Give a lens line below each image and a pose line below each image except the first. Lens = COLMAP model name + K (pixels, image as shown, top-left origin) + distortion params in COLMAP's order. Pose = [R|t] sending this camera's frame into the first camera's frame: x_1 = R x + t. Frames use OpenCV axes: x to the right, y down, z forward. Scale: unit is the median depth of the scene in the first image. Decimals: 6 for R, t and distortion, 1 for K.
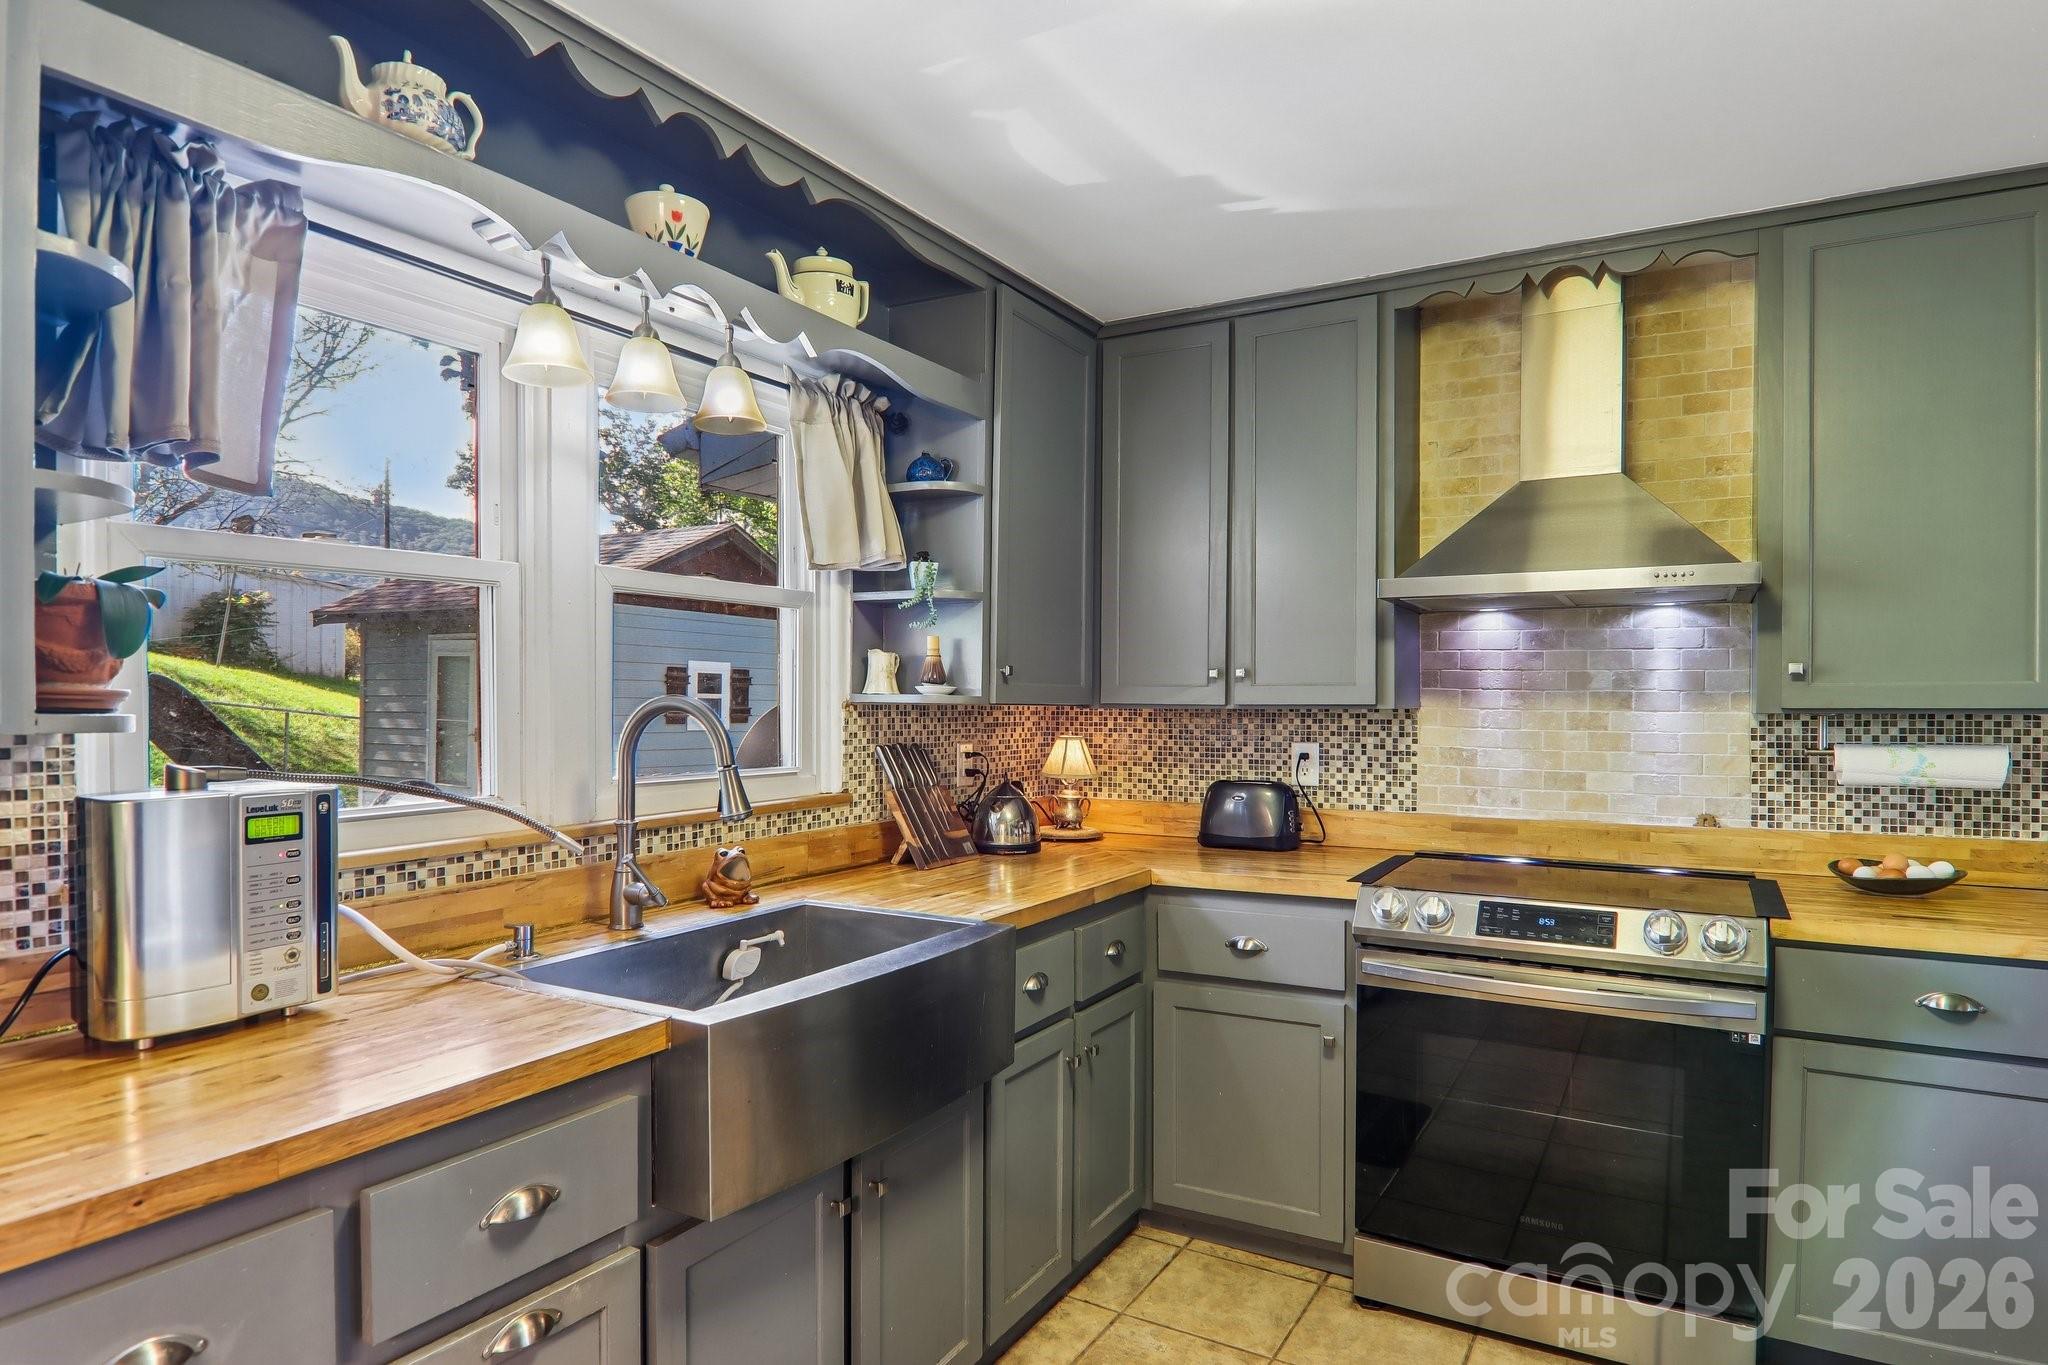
lens RADIAL K [[1152.7, 0, 1028.2], [0, 1152.7, 722.4], [0, 0, 1]] dist [0.001129, -0.021188]
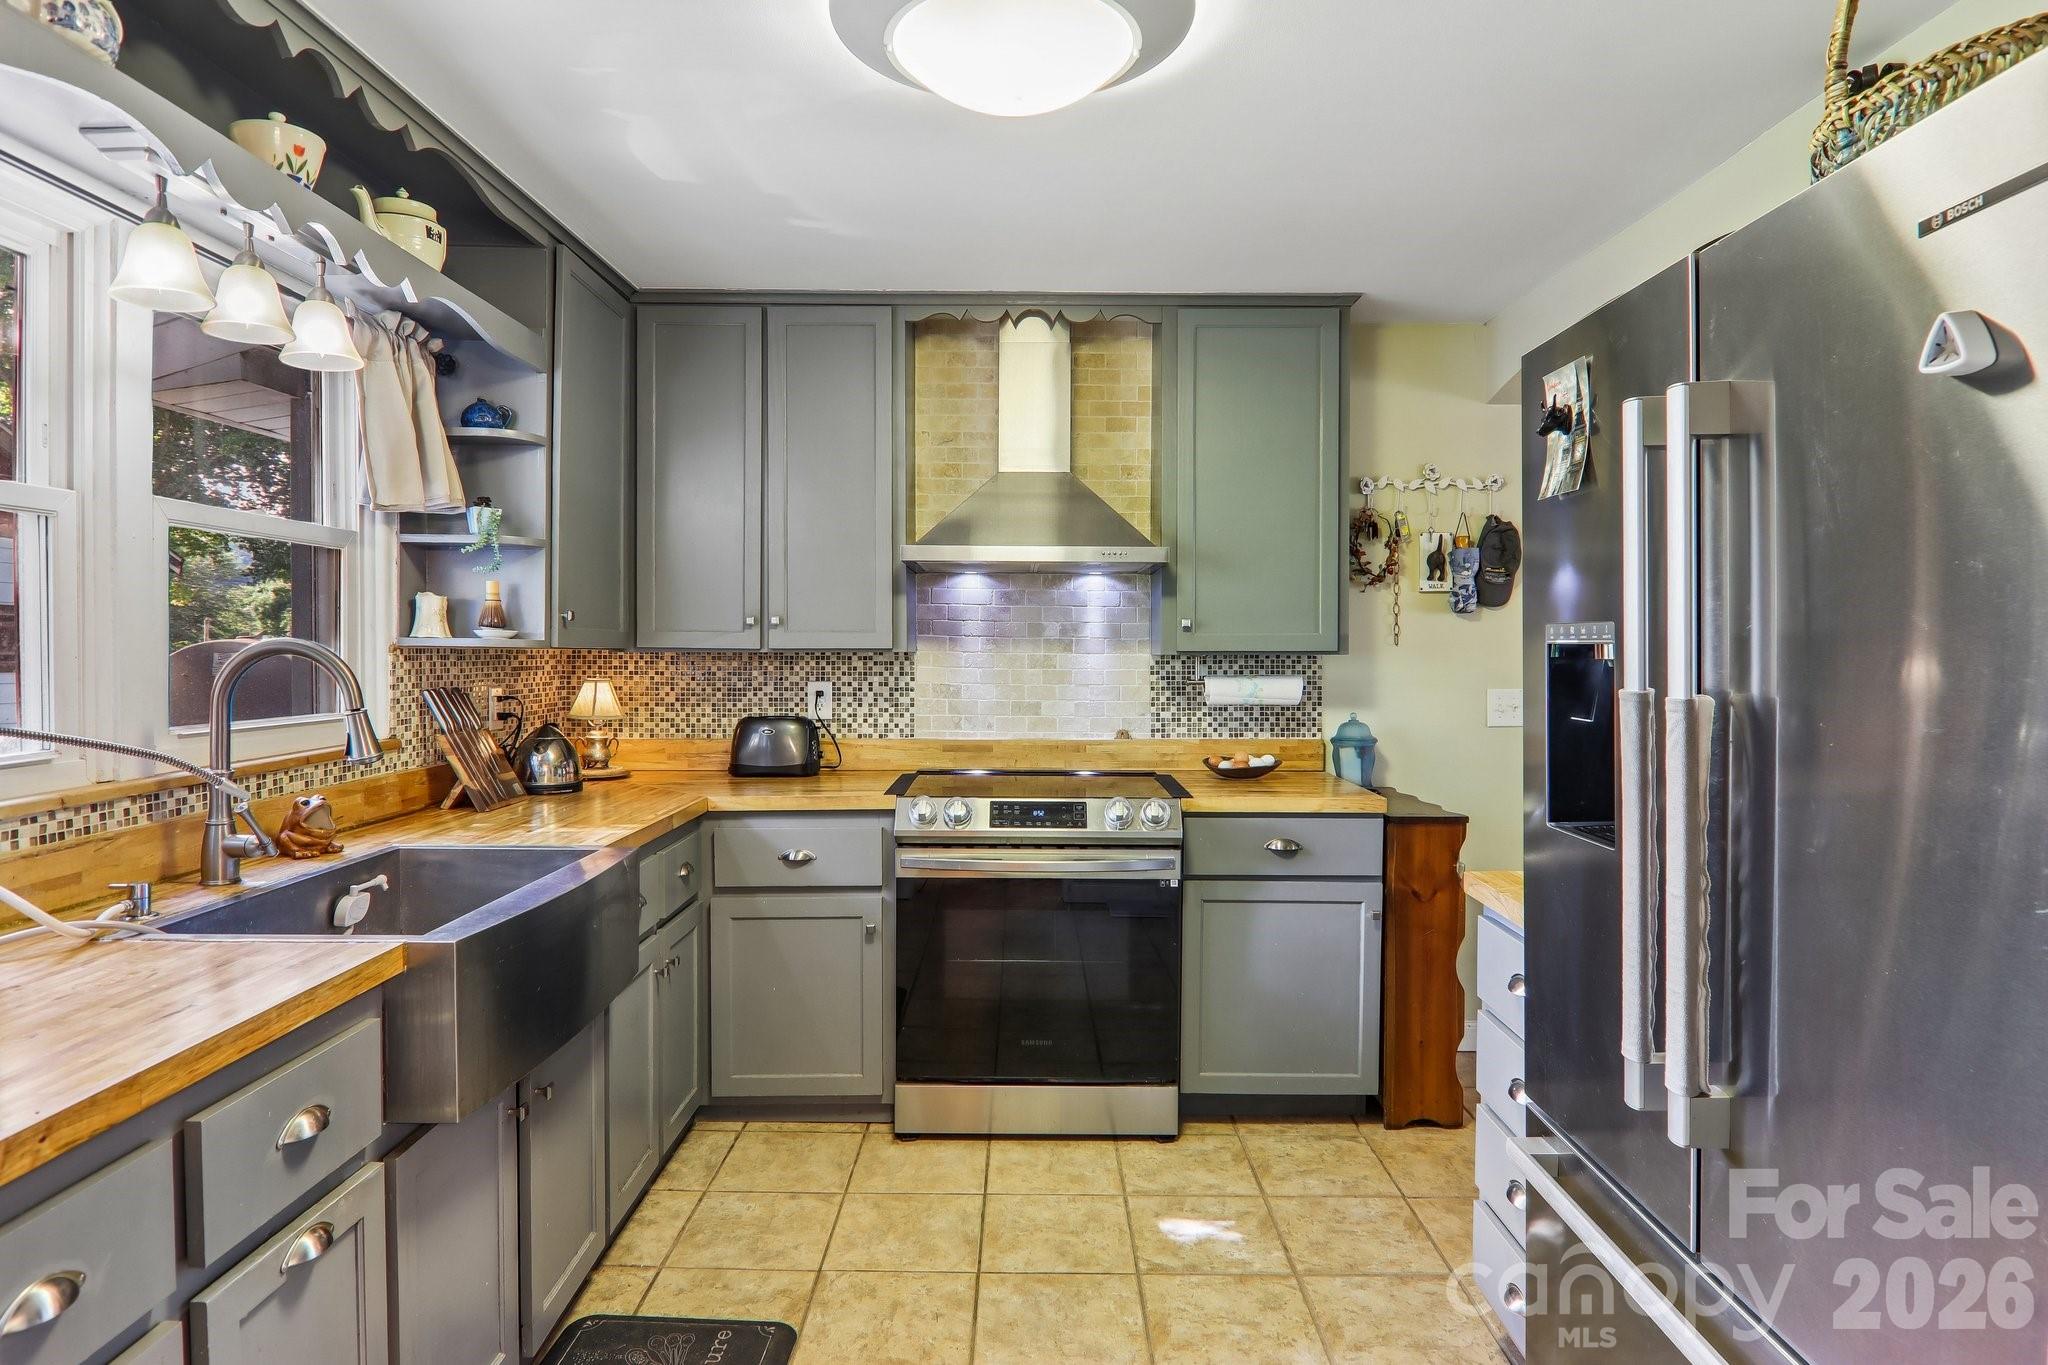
lens RADIAL K [[1147.1, 0, 1021.3], [0, 1147.1, 675.7], [0, 0, 1]] dist [-0.000449, -0.022076]
pose [[0.866074, -0.011289, 0.499789, -0.184813], [0.007526, 0.999926, 0.009545, 0.002529], [-0.499860, -0.004505, 0.866095, -0.105912]]
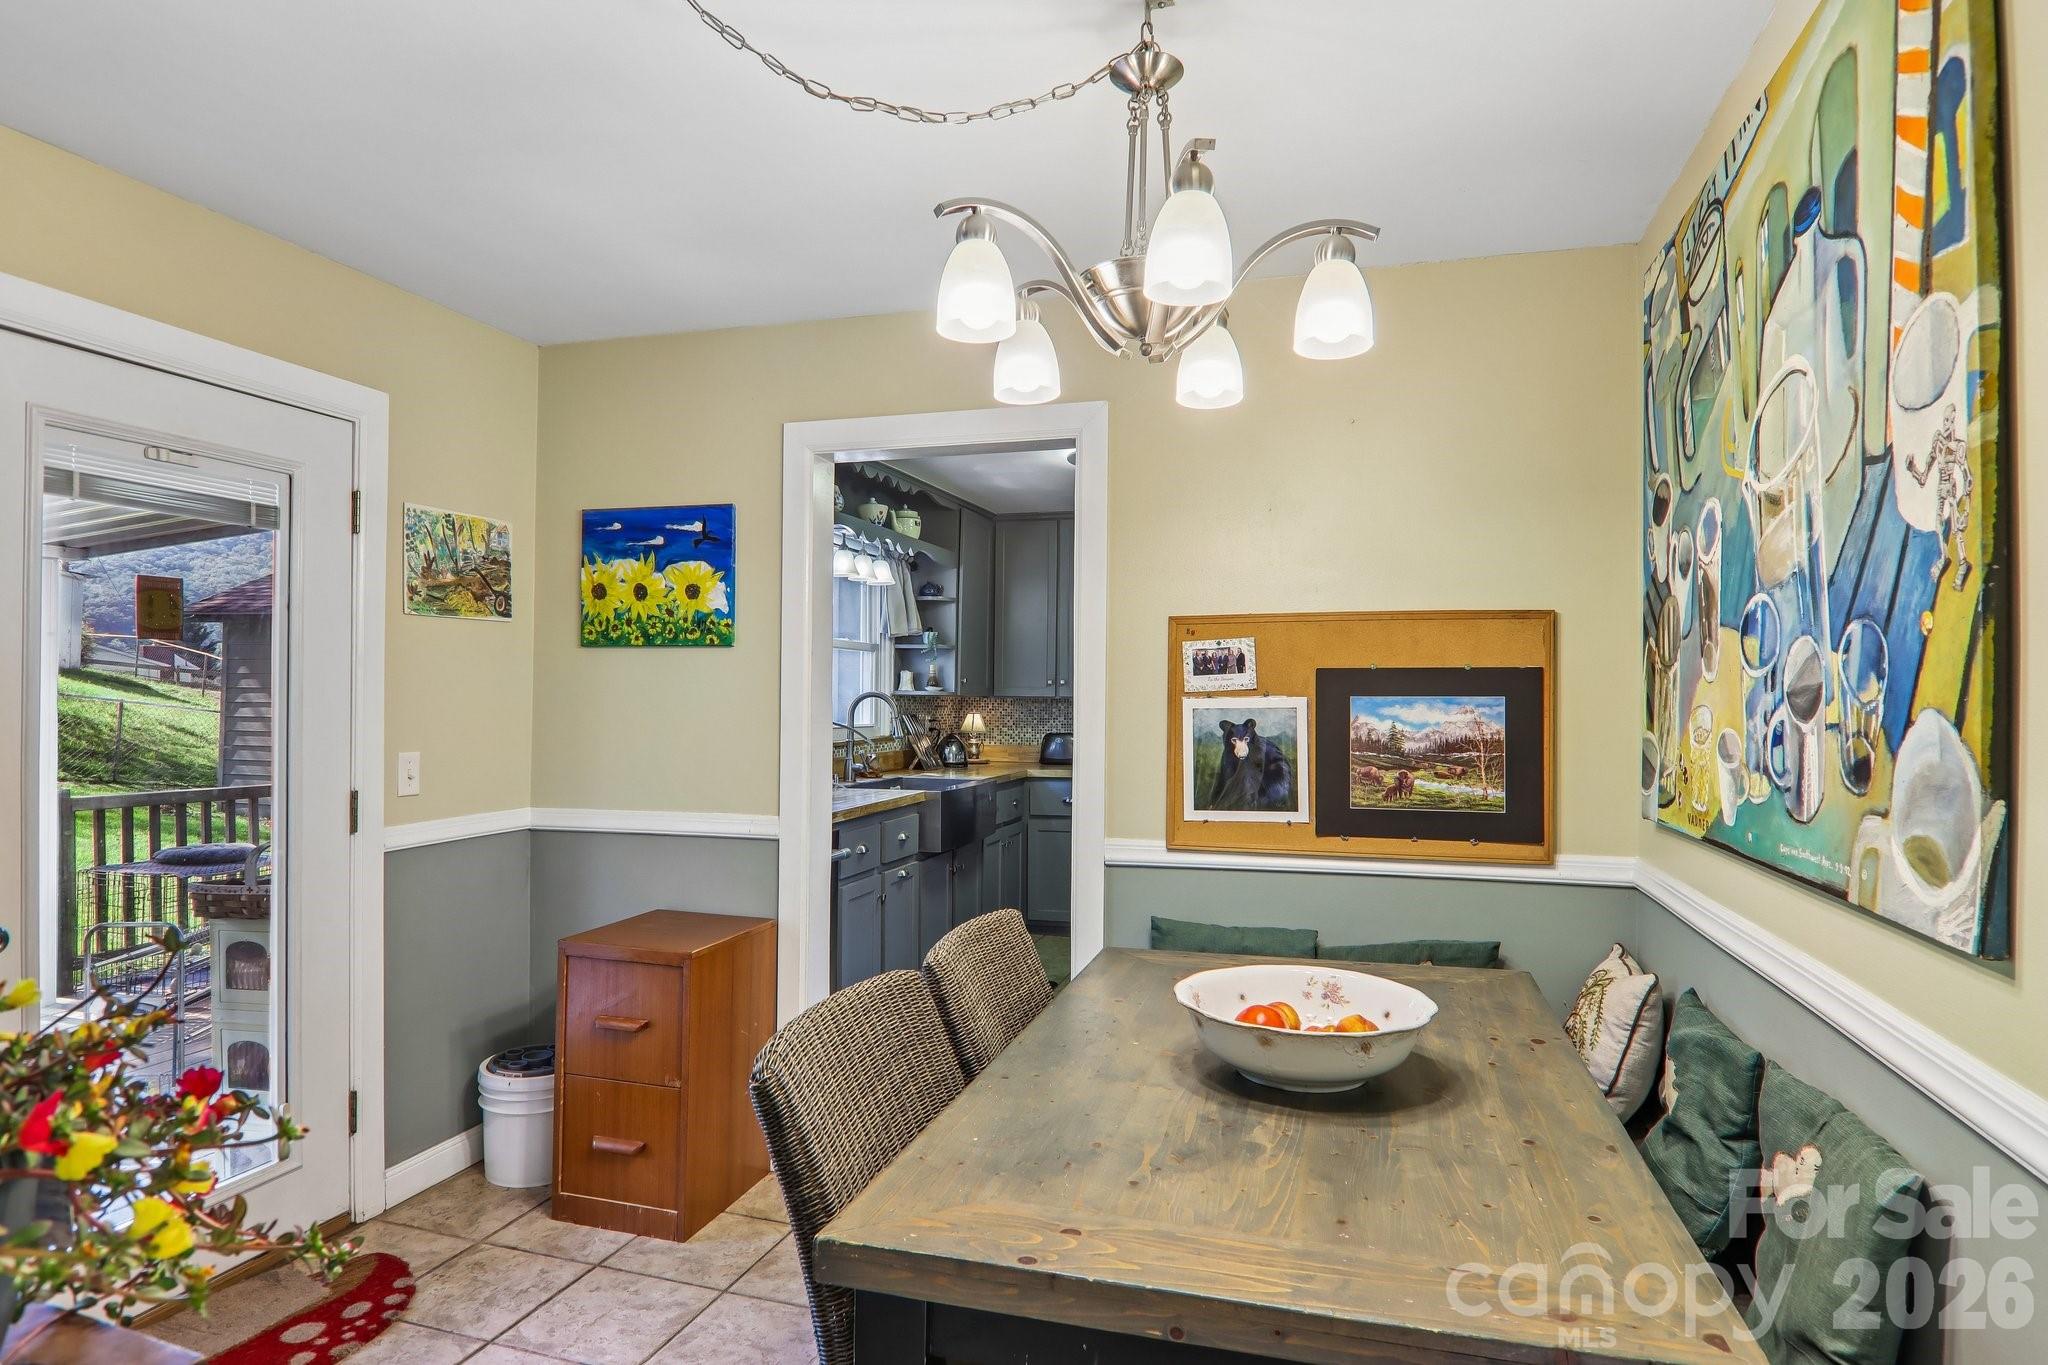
lens RADIAL K [[1129.8, 0, 1029.4], [0, 1129.8, 705.3], [0, 0, 1]] dist [0.004424, -0.019891]
pose [[0.970575, 0.002080, 0.240790, -0.427145], [0.000795, 0.999930, -0.011845, 0.029088], [-0.240798, 0.011688, 0.970505, -1.160797]]
